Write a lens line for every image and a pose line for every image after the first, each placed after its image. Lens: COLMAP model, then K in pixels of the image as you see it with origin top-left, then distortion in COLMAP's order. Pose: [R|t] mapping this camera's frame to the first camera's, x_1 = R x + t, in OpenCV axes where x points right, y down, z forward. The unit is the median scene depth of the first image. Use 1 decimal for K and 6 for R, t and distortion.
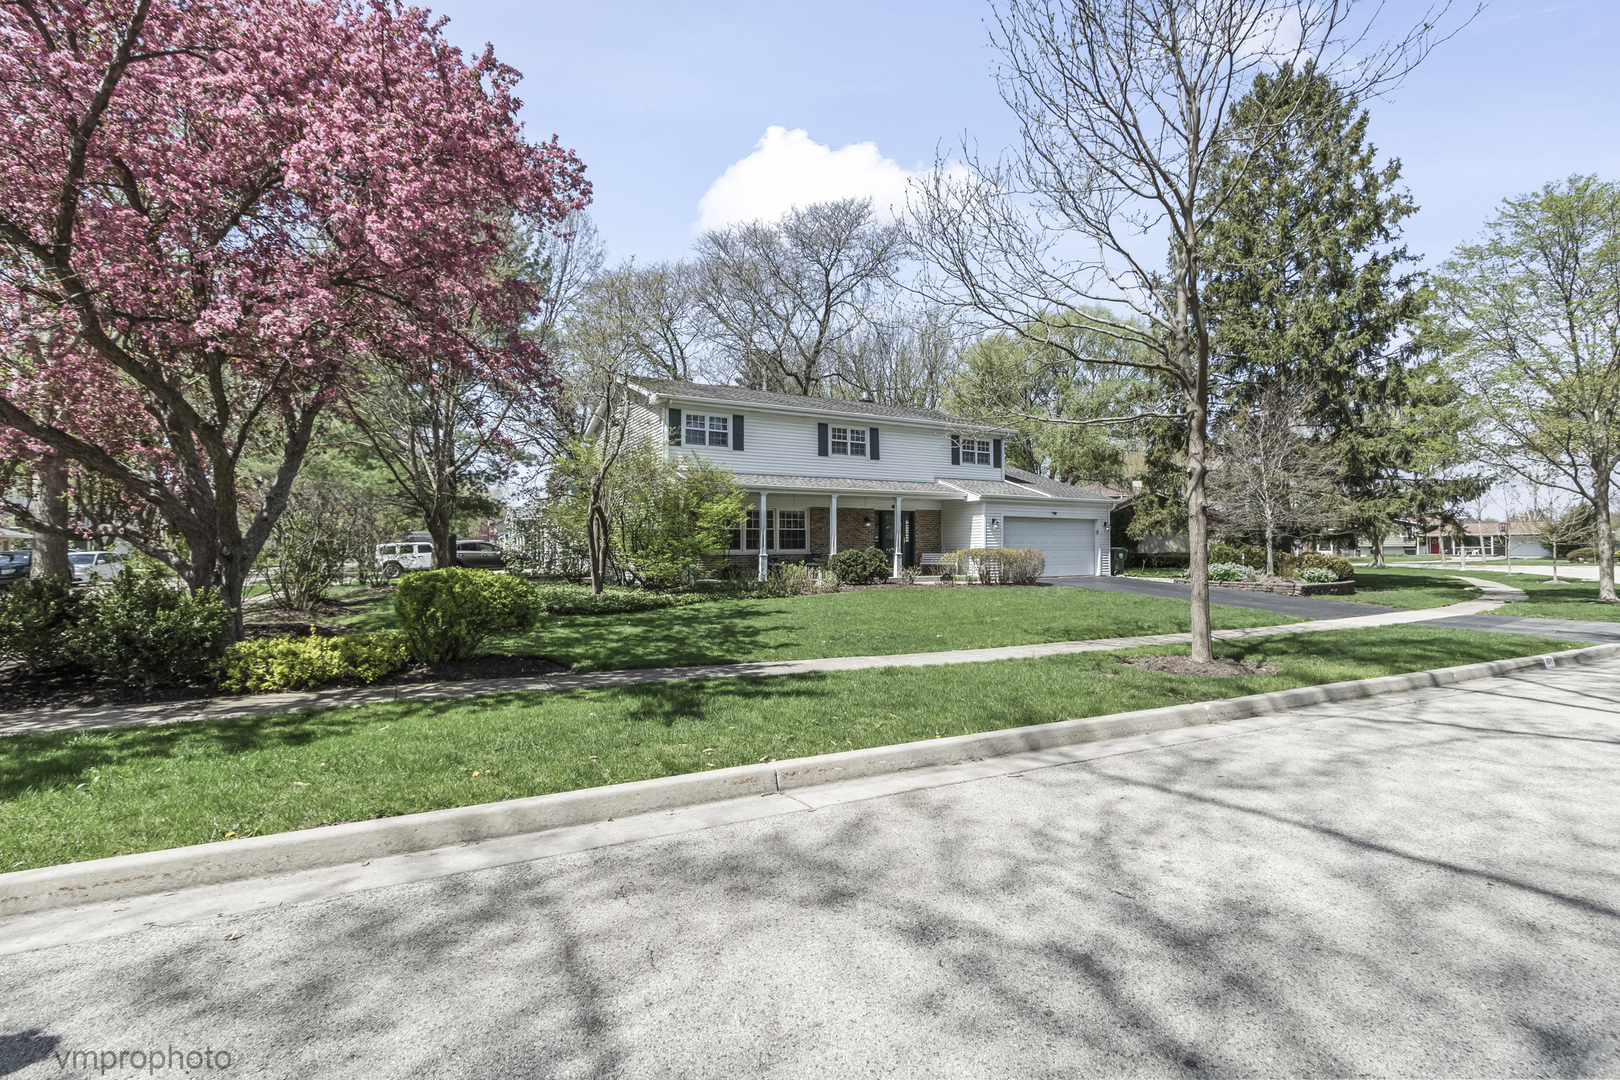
lens RADIAL K [[746.1, 0, 812.5], [0, 746.1, 540.5], [0, 0, 1]] dist [0.015094, 0.000443]
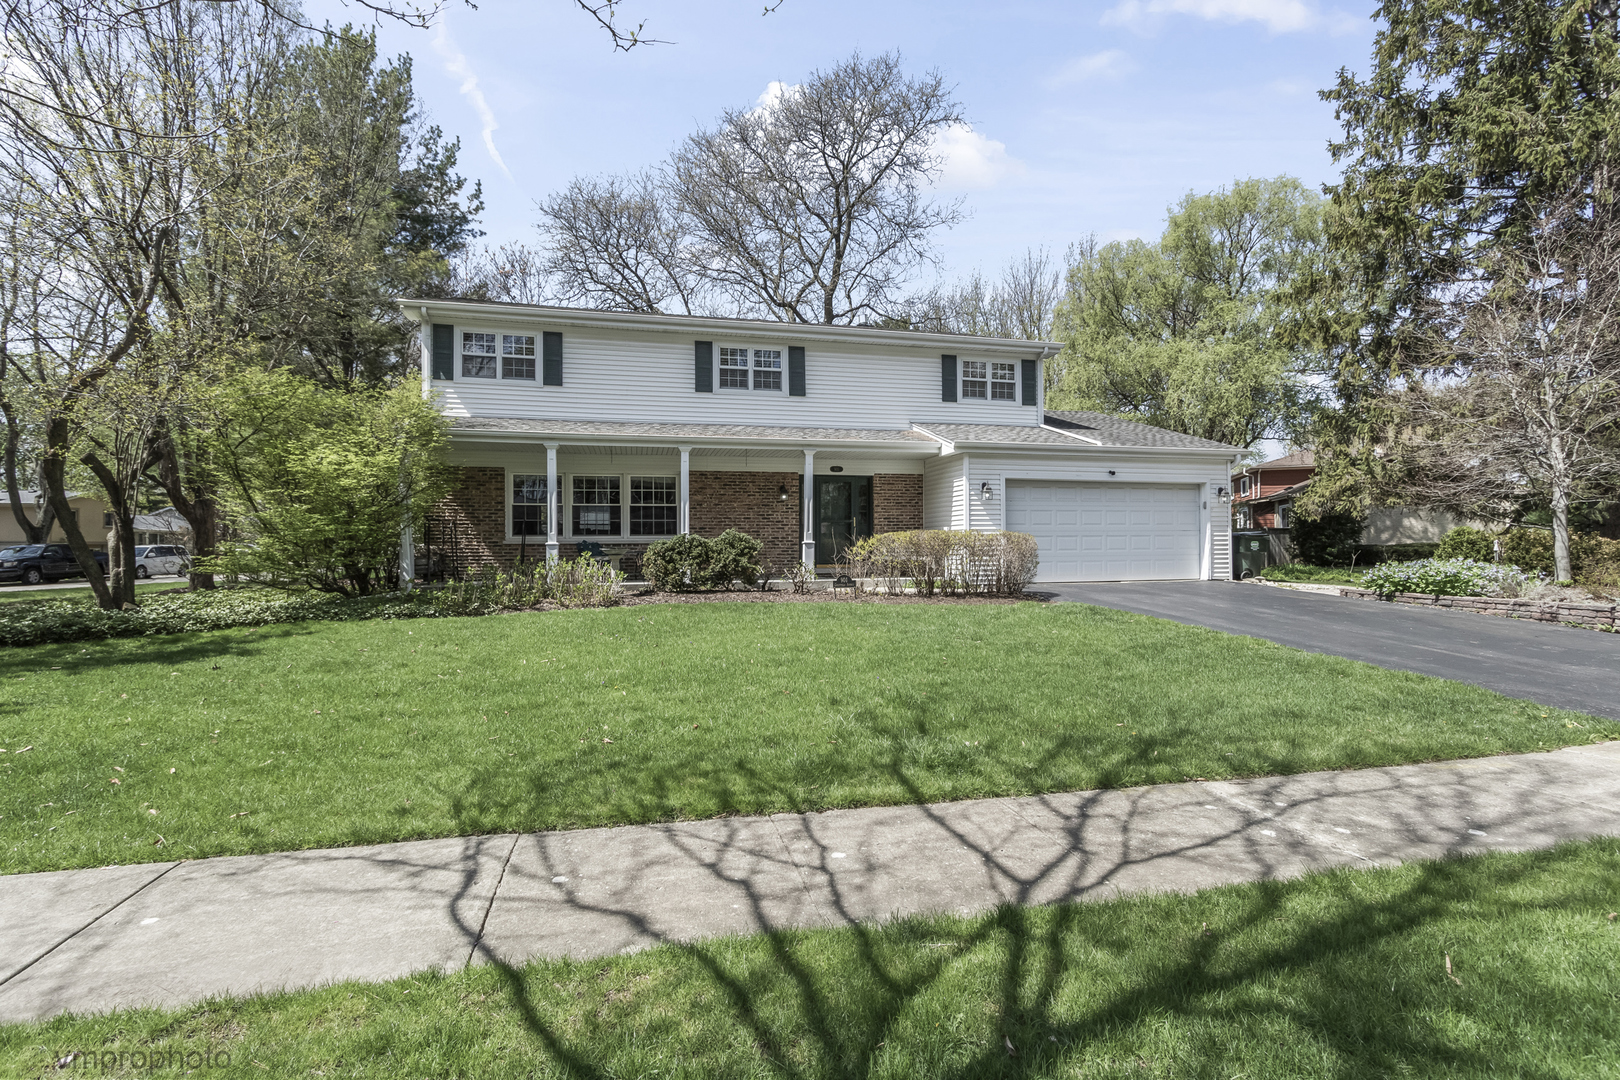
lens RADIAL K [[746.1, 0, 807.1], [0, 746.1, 544.1], [0, 0, 1]] dist [0.015094, 0.000443]
pose [[0.963907, -0.003601, -0.266215, 0.266138], [0.008173, 0.999838, 0.016067, 0.008533], [0.266114, -0.017663, 0.963780, 0.390420]]
